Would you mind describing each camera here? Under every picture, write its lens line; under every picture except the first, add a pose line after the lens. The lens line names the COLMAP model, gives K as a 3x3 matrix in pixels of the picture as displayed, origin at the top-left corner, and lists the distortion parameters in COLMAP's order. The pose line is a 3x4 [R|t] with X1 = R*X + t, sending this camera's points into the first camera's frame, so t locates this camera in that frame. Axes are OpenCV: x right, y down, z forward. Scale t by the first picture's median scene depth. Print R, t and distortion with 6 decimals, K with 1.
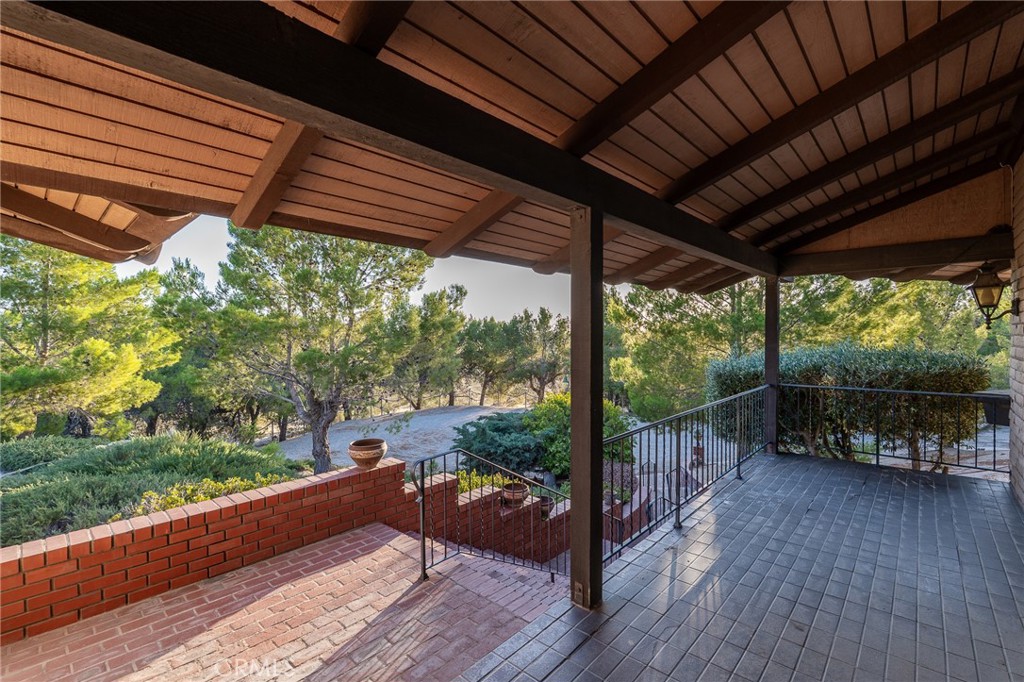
lens RADIAL K [[453.4, 0, 502.0], [0, 453.4, 344.6], [0, 0, 1]] dist [0.005211, -0.000854]
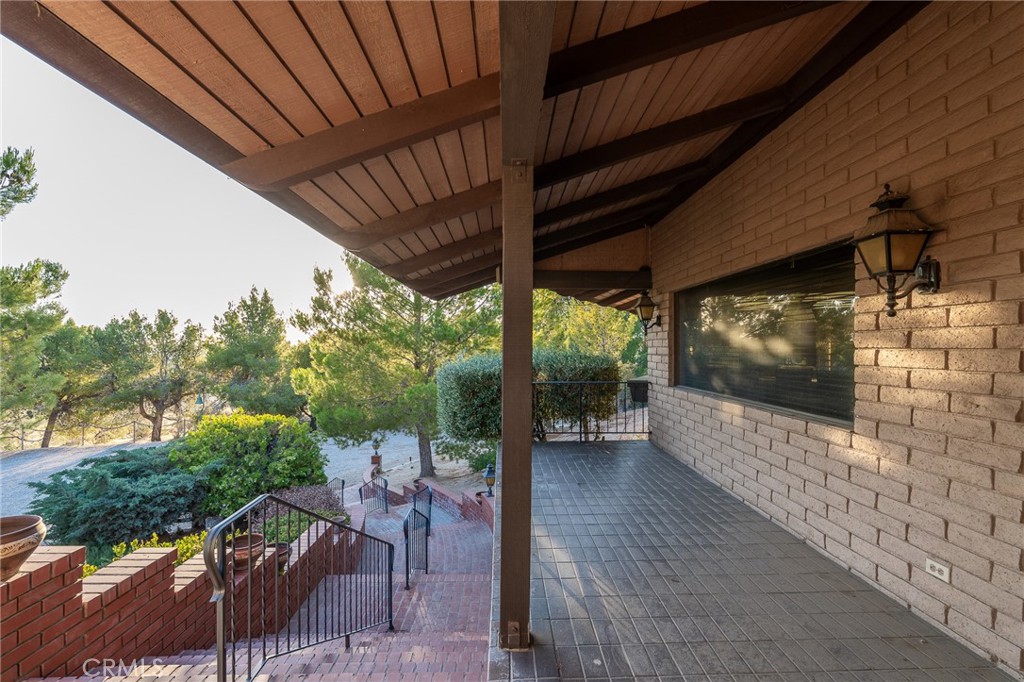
lens RADIAL K [[453.4, 0, 501.3], [0, 453.4, 344.2], [0, 0, 1]] dist [0.005211, -0.000854]
pose [[0.721401, 0.015528, 0.692344, -0.080815], [0.006620, 0.999548, -0.029316, 0.010437], [-0.692486, 0.025732, 0.720972, 0.081241]]
